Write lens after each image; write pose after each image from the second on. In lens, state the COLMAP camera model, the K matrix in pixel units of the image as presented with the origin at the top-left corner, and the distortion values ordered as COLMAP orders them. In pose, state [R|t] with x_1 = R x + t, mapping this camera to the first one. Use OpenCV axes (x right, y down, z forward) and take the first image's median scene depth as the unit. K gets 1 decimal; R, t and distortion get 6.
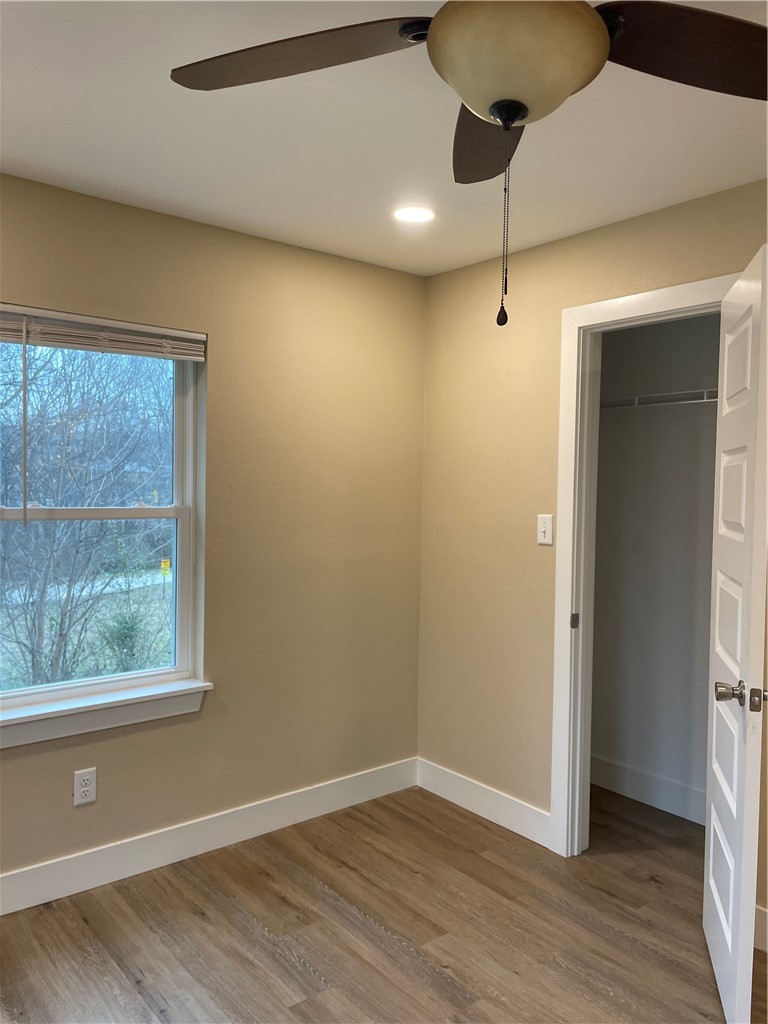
lens RADIAL K [[780.4, 0, 393.7], [0, 780.4, 516.0], [0, 0, 1]] dist [0.068383, -0.070664]
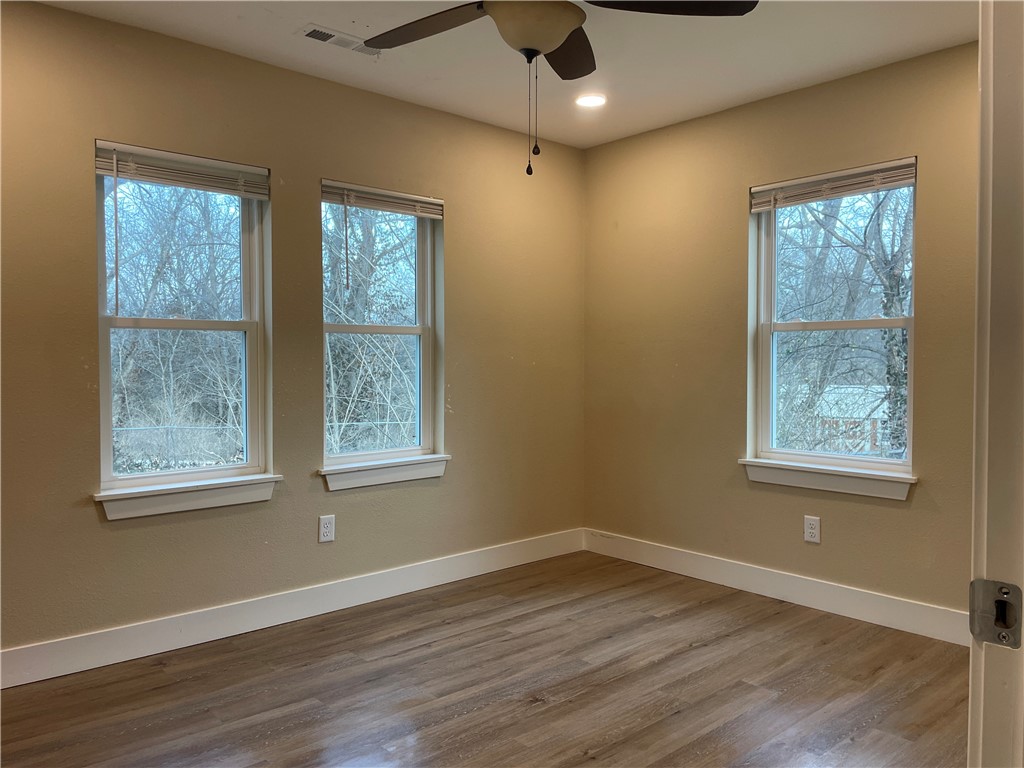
lens RADIAL K [[780.4, 0, 518.8], [0, 780.4, 383.7], [0, 0, 1]] dist [0.068383, -0.070664]
pose [[0.052706, 0.016599, -0.998472, 0.943800], [-0.031632, 0.999388, 0.014944, 0.096632], [0.998109, 0.030796, 0.053199, 0.447579]]
